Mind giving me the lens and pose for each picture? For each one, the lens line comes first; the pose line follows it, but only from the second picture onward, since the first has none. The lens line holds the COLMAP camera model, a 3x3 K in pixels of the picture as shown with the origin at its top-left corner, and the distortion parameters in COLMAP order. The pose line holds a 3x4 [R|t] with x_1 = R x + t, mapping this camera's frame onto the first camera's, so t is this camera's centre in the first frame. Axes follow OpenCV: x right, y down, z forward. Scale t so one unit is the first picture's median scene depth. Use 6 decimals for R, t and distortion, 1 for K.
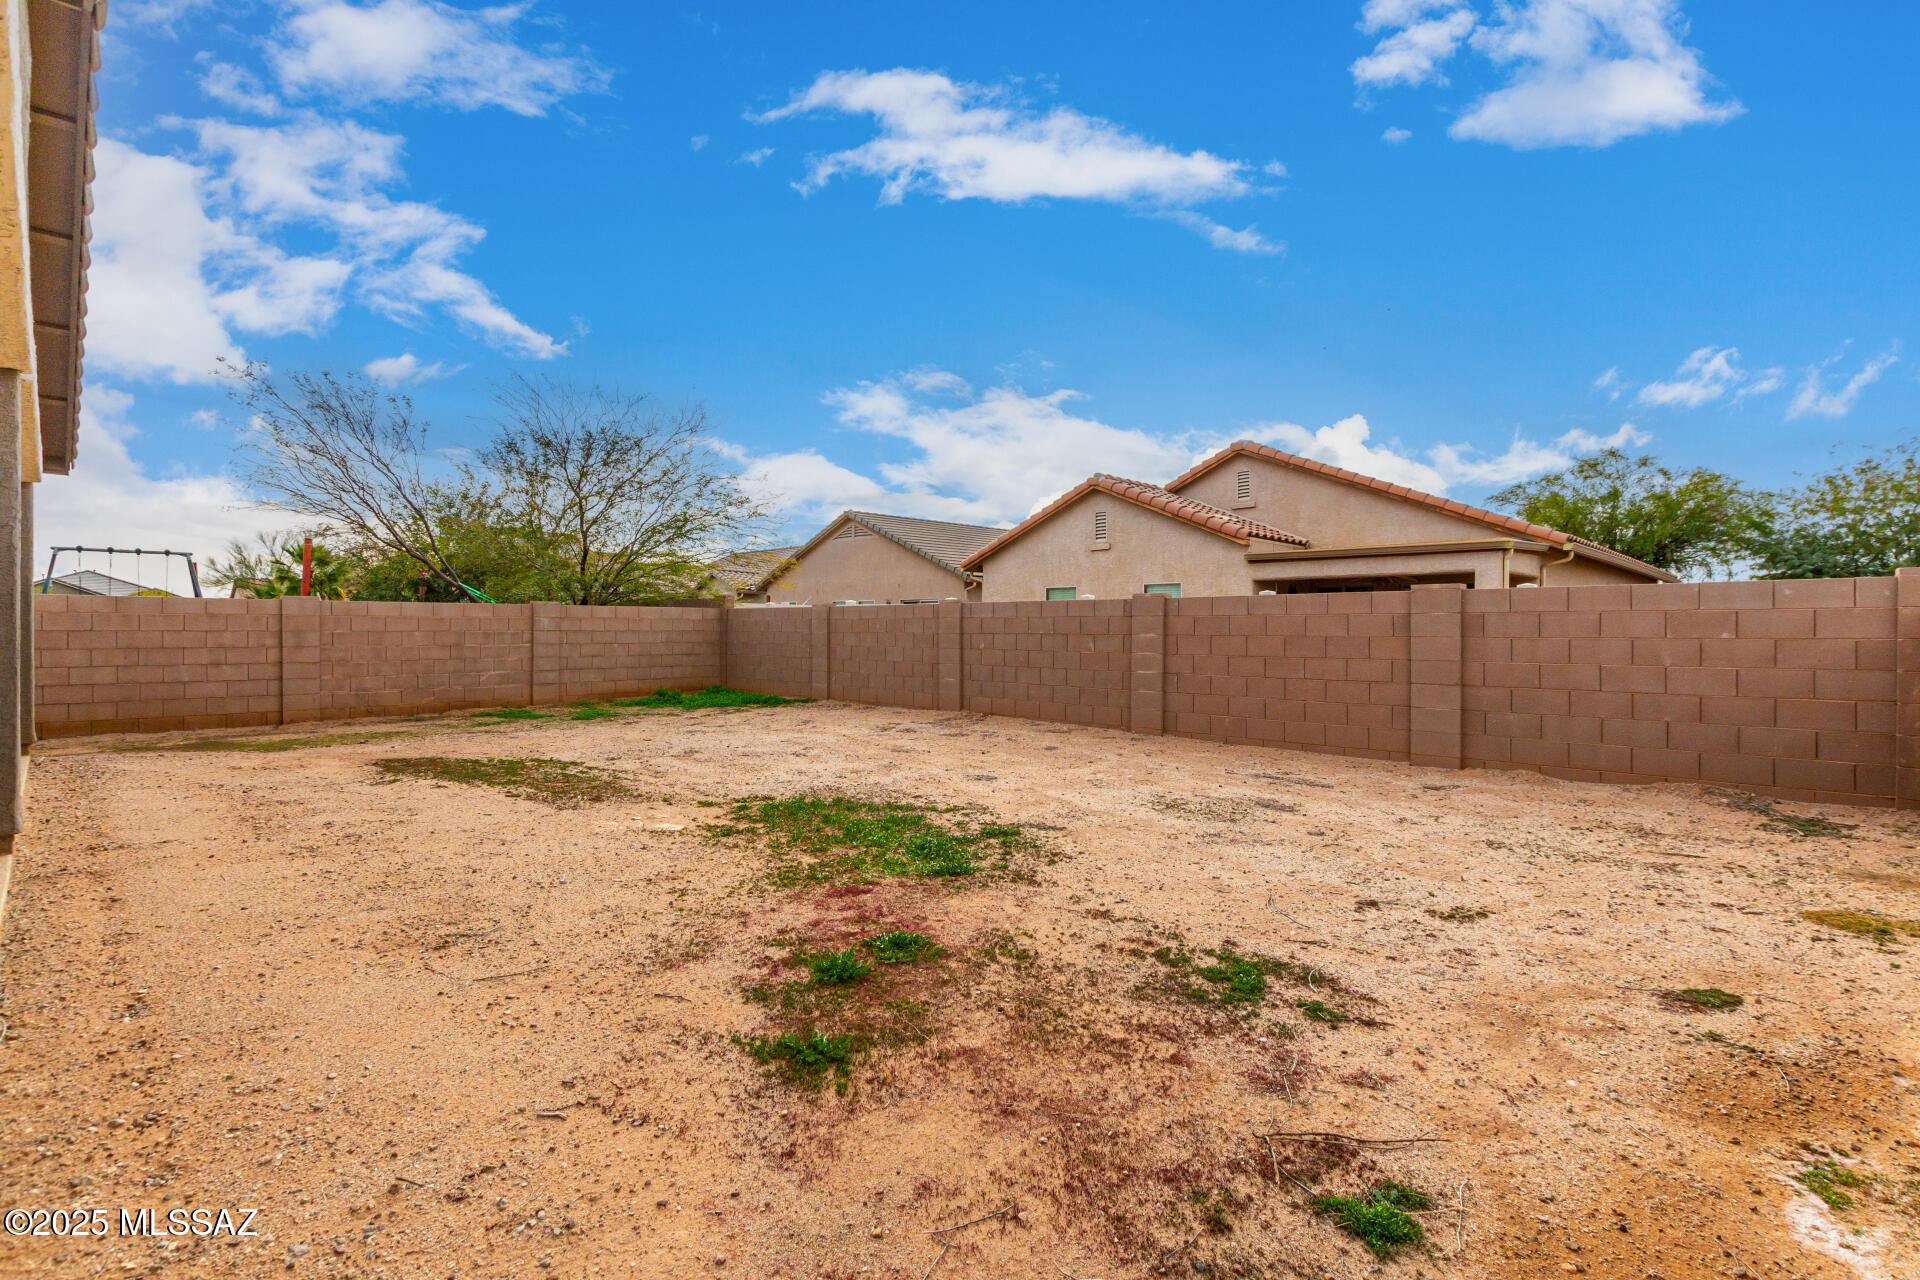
lens RADIAL K [[871.3, 0, 963.3], [0, 871.3, 633.3], [0, 0, 1]] dist [-0.003421, -0.000302]
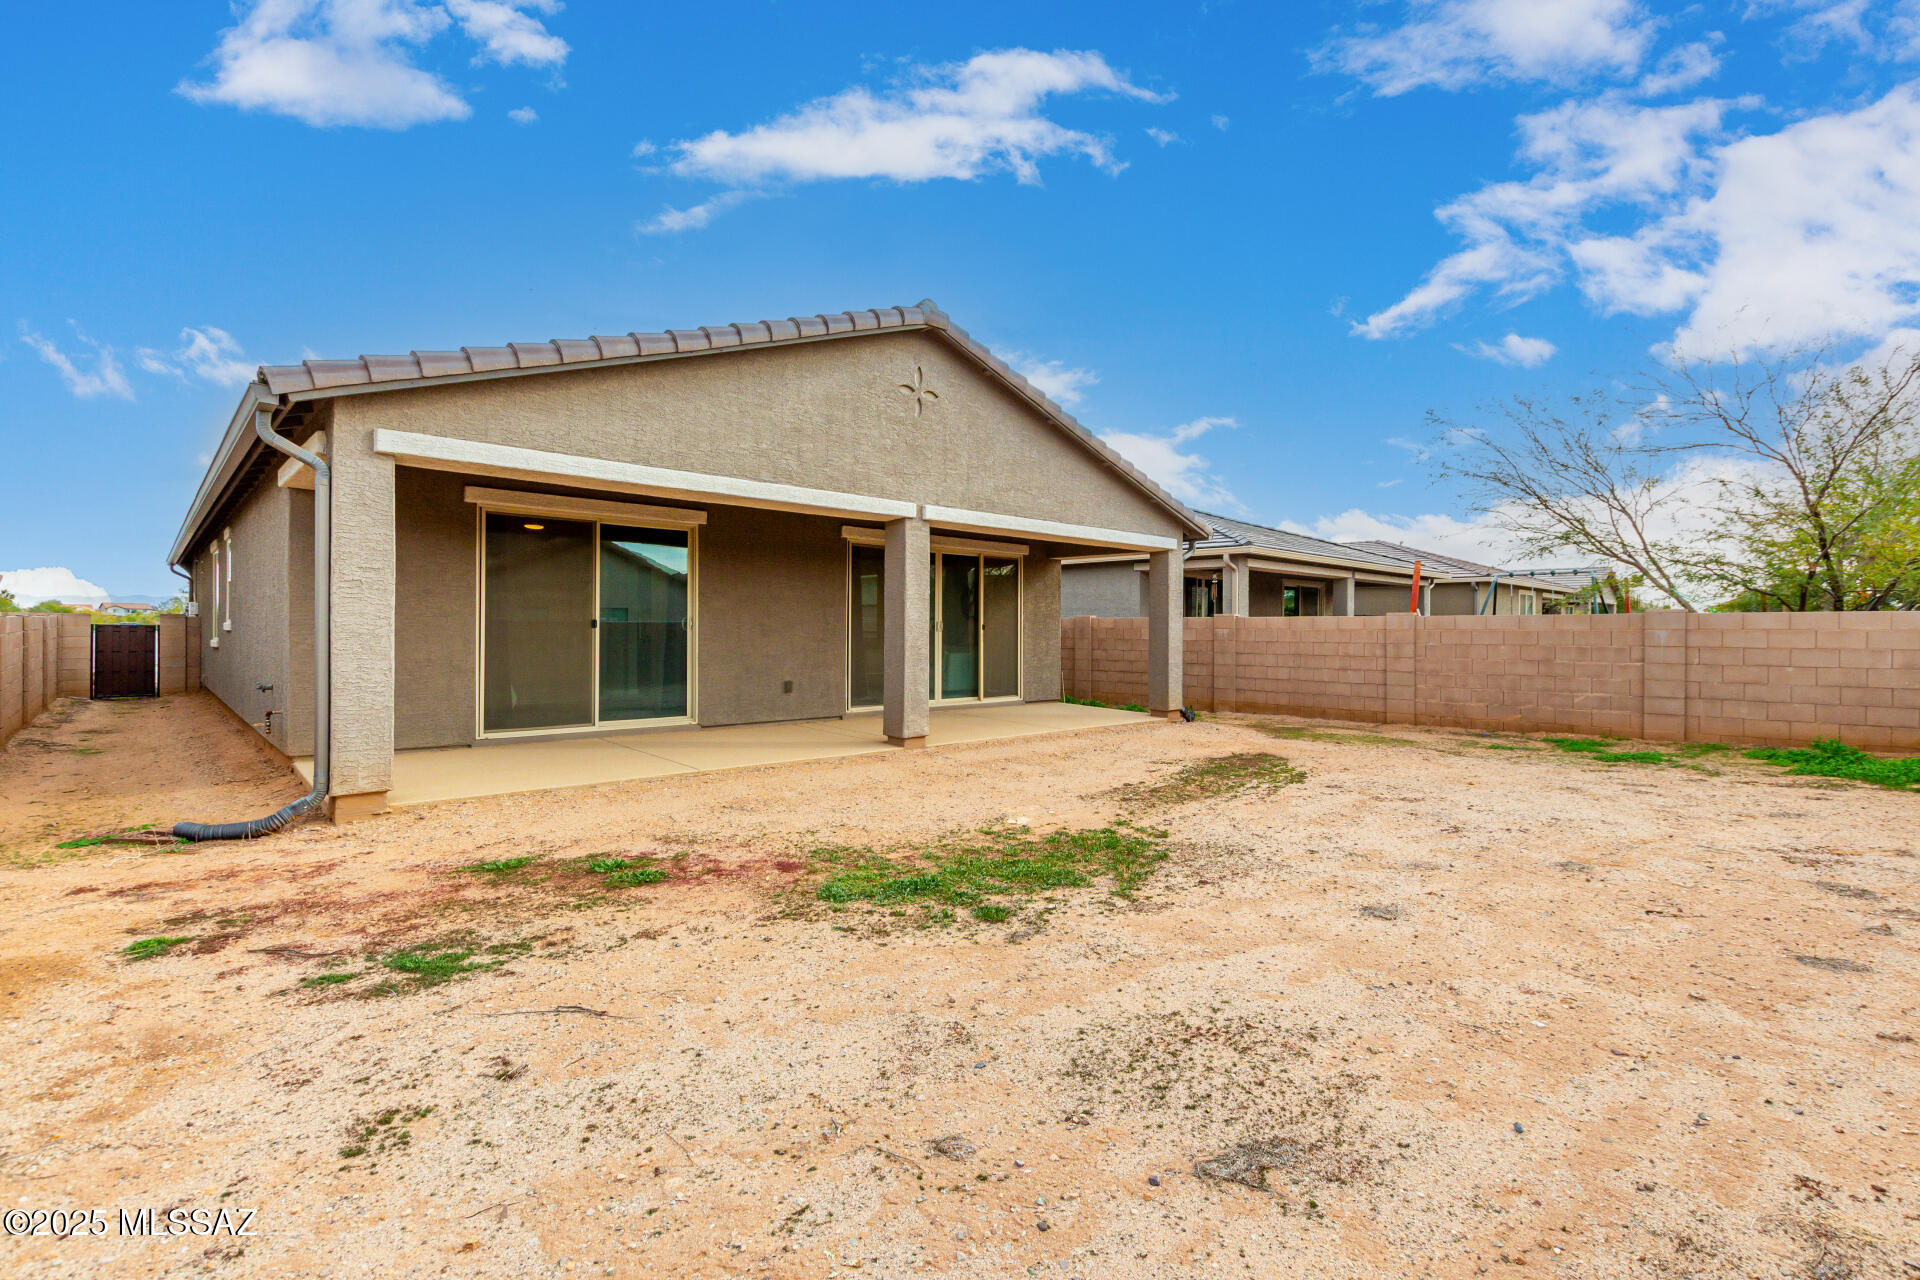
lens RADIAL K [[871.3, 0, 969.0], [0, 871.3, 637.1], [0, 0, 1]] dist [-0.003421, -0.000302]
pose [[-0.043464, 0.003751, -0.999048, 0.434873], [-0.010747, 0.999933, 0.004222, -0.010684], [0.998997, 0.010921, -0.043421, 0.538355]]
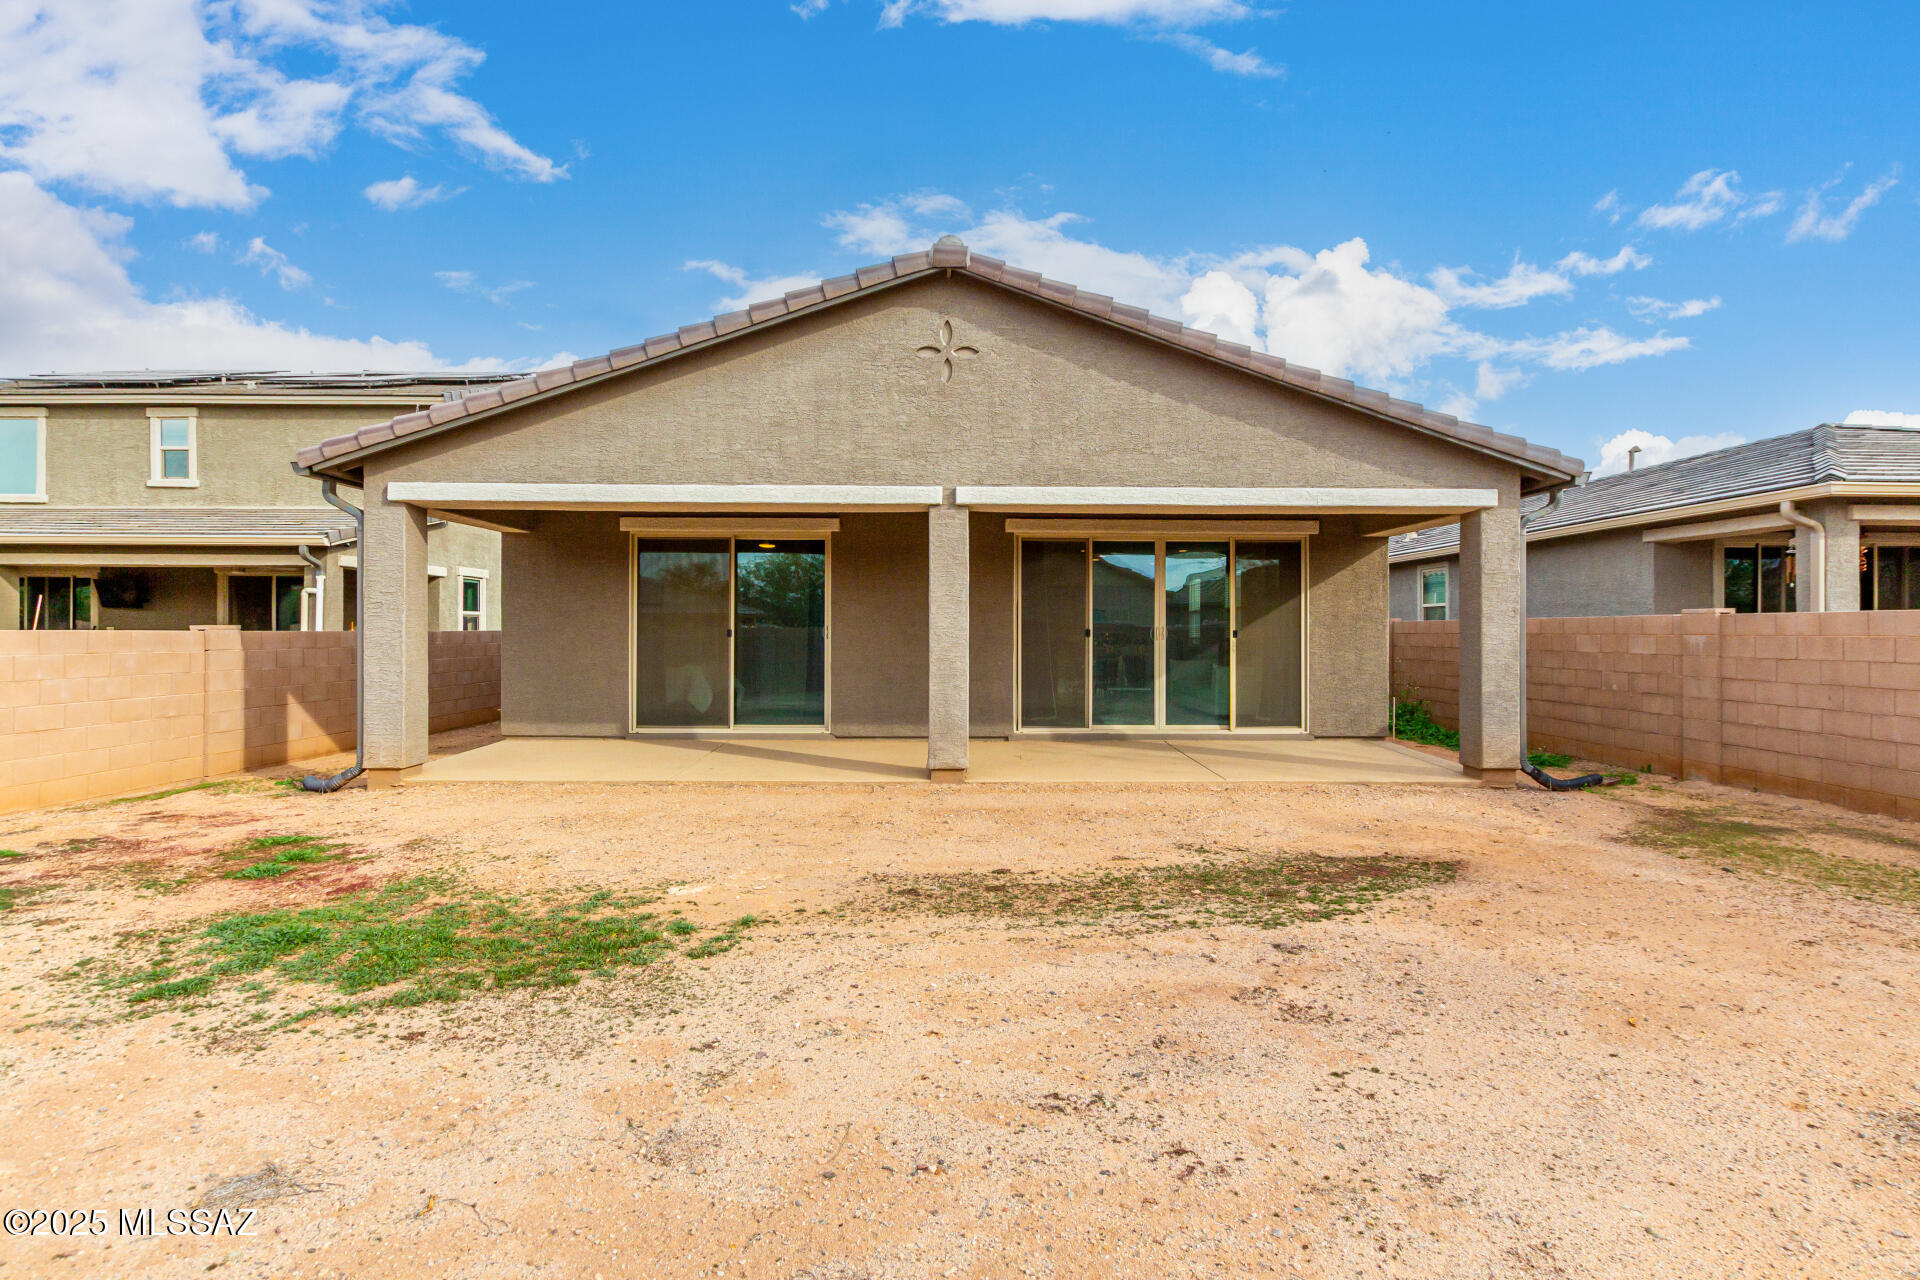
lens RADIAL K [[871.3, 0, 963.5], [0, 871.3, 634.8], [0, 0, 1]] dist [-0.003421, -0.000302]
pose [[-0.707454, -0.002994, -0.706753, 0.044134], [-0.008077, 0.999960, 0.003849, -0.020819], [0.706713, 0.008432, -0.707450, 0.991060]]
